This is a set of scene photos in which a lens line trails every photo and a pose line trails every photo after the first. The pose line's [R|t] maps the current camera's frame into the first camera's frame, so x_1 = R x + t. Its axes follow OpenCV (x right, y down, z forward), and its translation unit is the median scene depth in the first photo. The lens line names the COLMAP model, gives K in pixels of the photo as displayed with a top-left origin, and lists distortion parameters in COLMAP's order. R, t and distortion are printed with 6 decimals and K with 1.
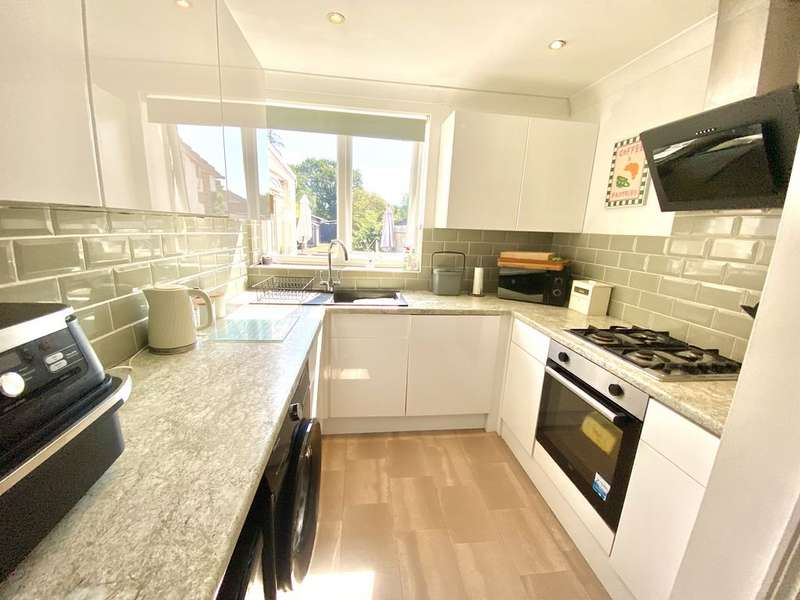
lens RADIAL K [[323.6, 0, 399.0], [0, 323.6, 301.9], [0, 0, 1]] dist [0.024014, -0.022513]
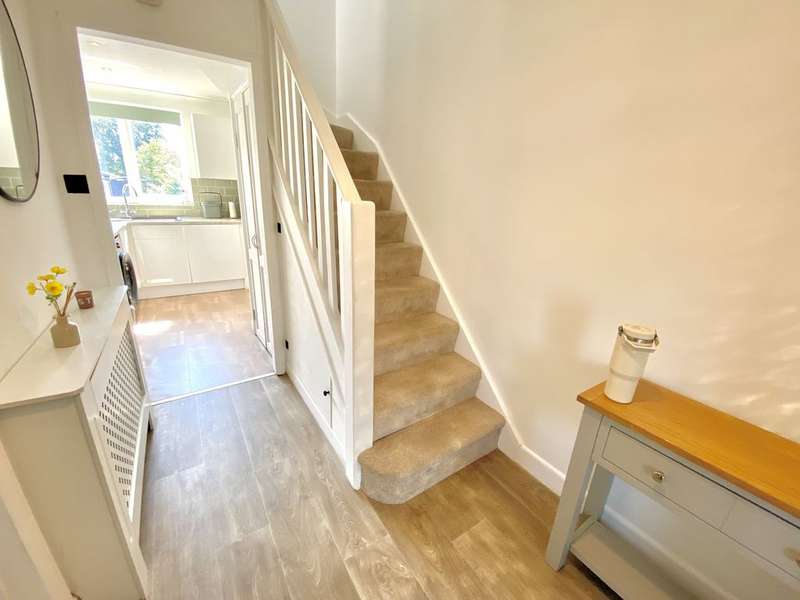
lens RADIAL K [[323.6, 0, 399.0], [0, 323.6, 301.9], [0, 0, 1]] dist [0.024014, -0.022513]
pose [[0.893612, -0.134392, 0.428248, 0.232555], [0.086758, 0.987846, 0.128969, 0.284784], [-0.440375, -0.078094, 0.894411, -1.047554]]
